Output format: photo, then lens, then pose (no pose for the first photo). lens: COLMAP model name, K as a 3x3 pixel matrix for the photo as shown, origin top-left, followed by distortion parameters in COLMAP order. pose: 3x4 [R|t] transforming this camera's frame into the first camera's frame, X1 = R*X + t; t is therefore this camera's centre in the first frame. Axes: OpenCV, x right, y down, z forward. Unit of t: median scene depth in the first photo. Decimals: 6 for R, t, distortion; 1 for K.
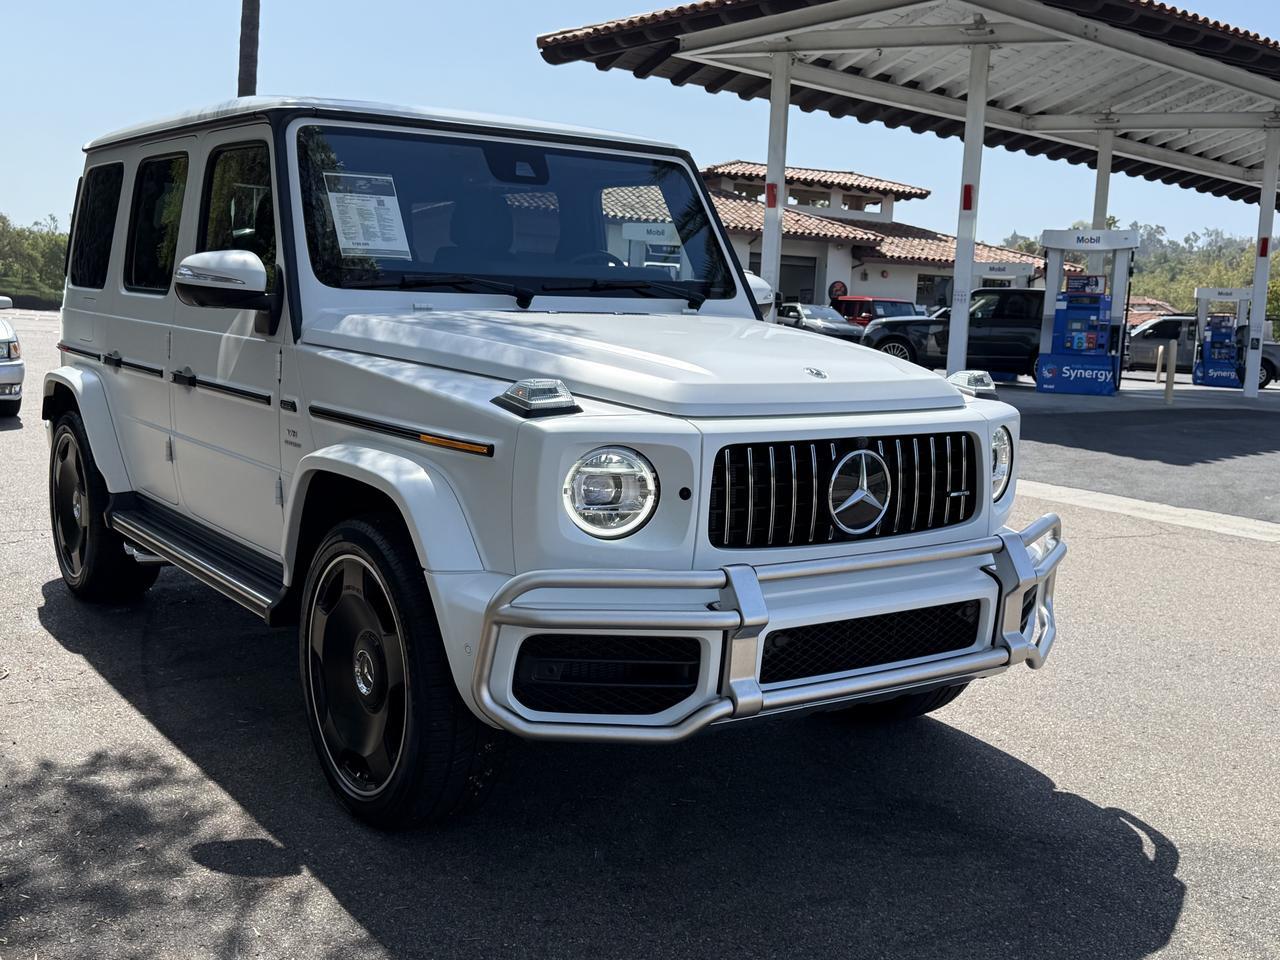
lens RADIAL K [[1460.0, 0, 640.6], [0, 1460.0, 505.3], [0, 0, 1]] dist [0.066742, 0.007233]
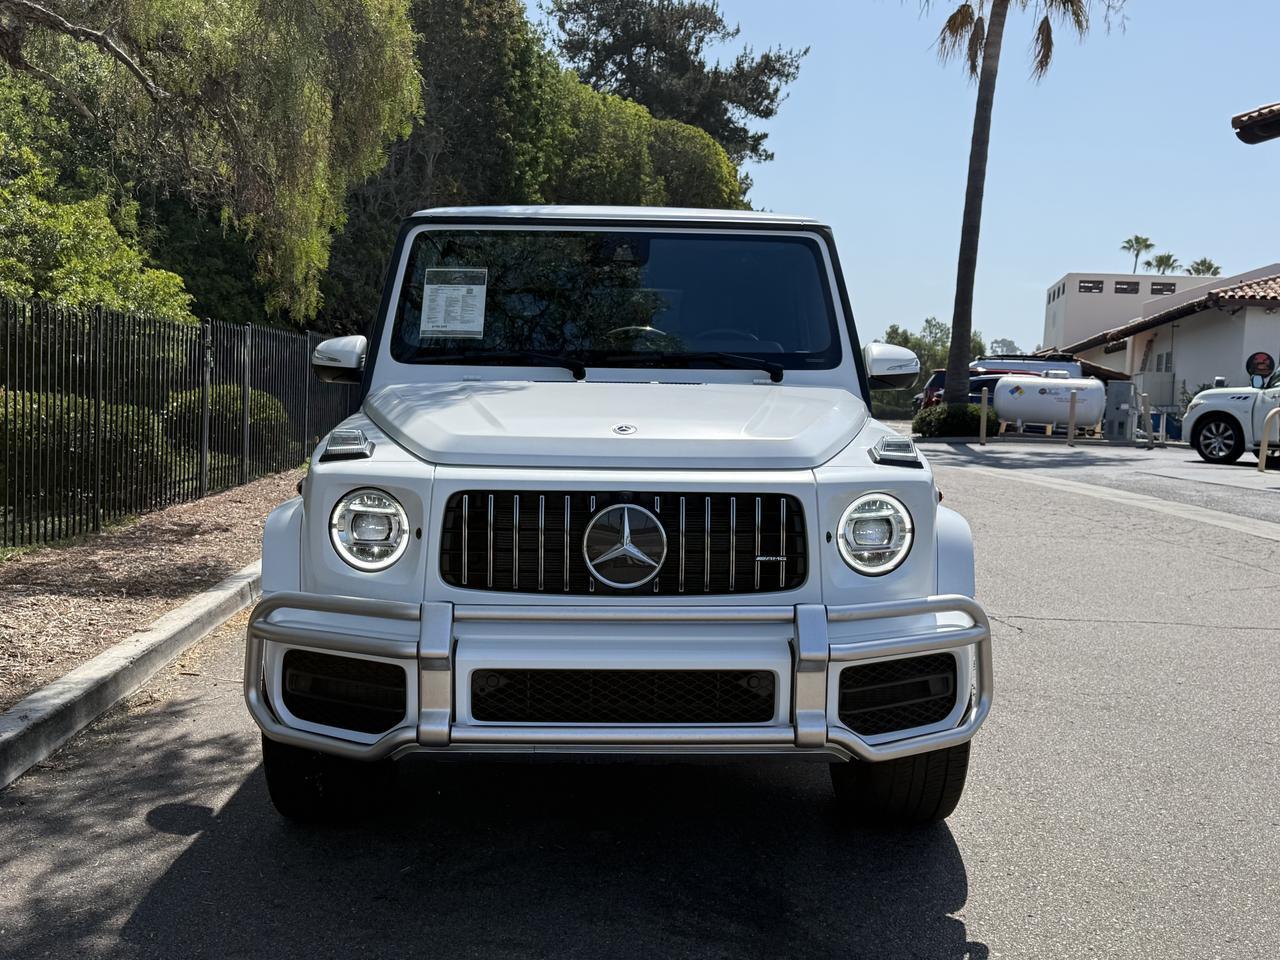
lens RADIAL K [[1453.1, 0, 640.0], [0, 1453.1, 480.0], [0, 0, 1]] dist [0.252706, 0.004812]
pose [[0.806323, 0.020846, -0.591108, 0.747918], [-0.075635, 0.994808, -0.068089, 0.013053], [0.586620, 0.099610, 0.803713, 0.197904]]
